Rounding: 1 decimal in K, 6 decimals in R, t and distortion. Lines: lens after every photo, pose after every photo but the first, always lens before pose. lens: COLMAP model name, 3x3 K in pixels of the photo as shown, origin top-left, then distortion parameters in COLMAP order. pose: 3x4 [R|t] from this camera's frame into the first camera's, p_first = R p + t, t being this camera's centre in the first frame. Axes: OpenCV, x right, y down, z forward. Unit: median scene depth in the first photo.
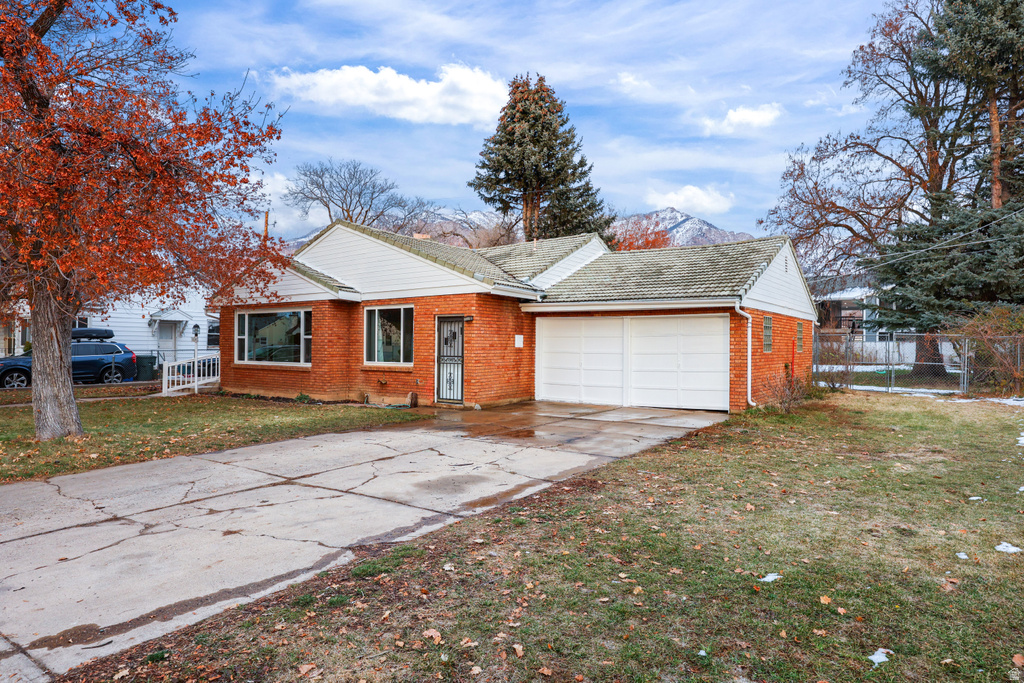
lens RADIAL K [[608.2, 0, 512.2], [0, 608.2, 340.0], [0, 0, 1]] dist [0.001400, 0.000049]
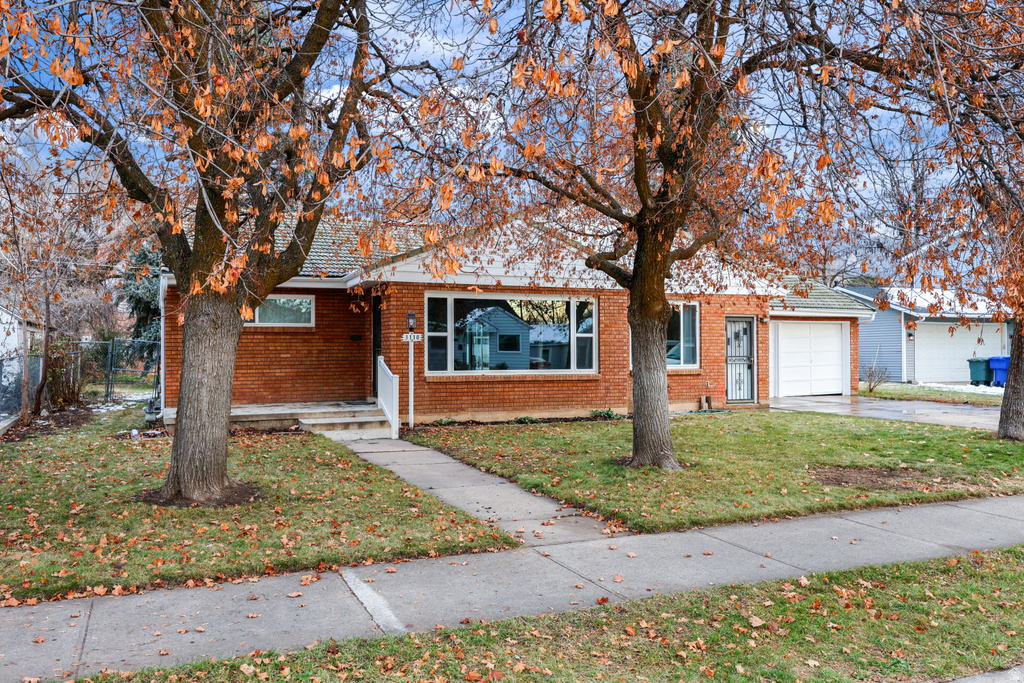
lens RADIAL K [[834.2, 0, 513.8], [0, 834.2, 342.6], [0, 0, 1]] dist [0.002398, 0.000001]
pose [[0.525955, 0.003707, 0.850505, -1.257366], [0.001108, 0.999987, -0.005044, 0.009350], [-0.850512, 0.003595, 0.525944, 0.516025]]
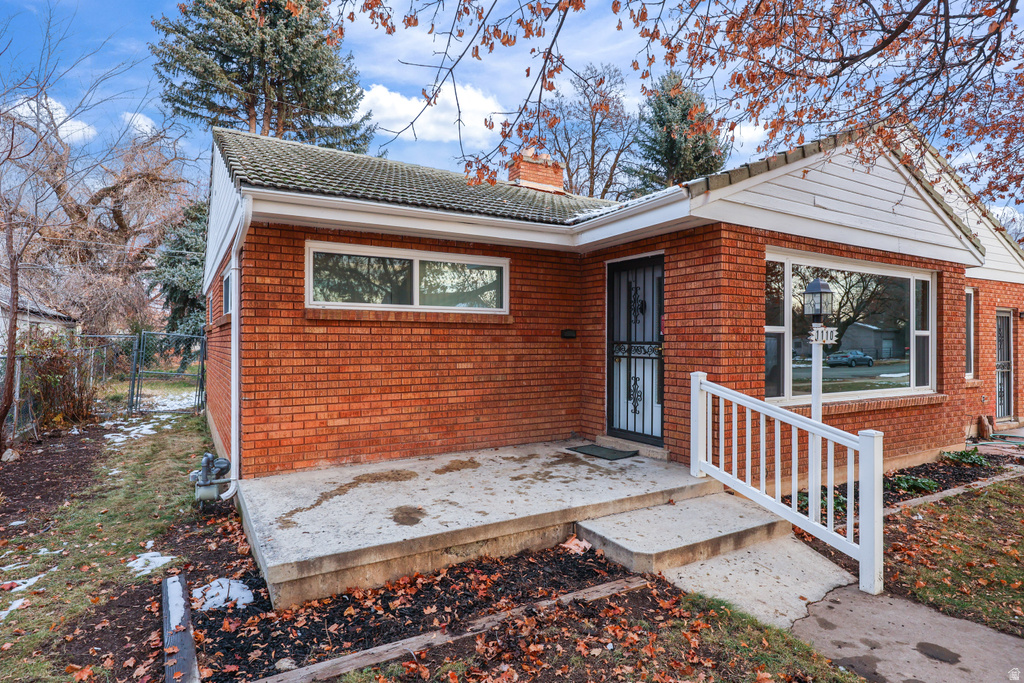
lens RADIAL K [[556.9, 0, 510.6], [0, 556.9, 341.8], [0, 0, 1]] dist [0.001259, -0.000031]
pose [[0.416069, -0.001893, 0.909331, -0.867801], [-0.005767, 0.999972, 0.004721, 0.001801], [-0.909315, -0.007208, 0.416046, 1.101004]]
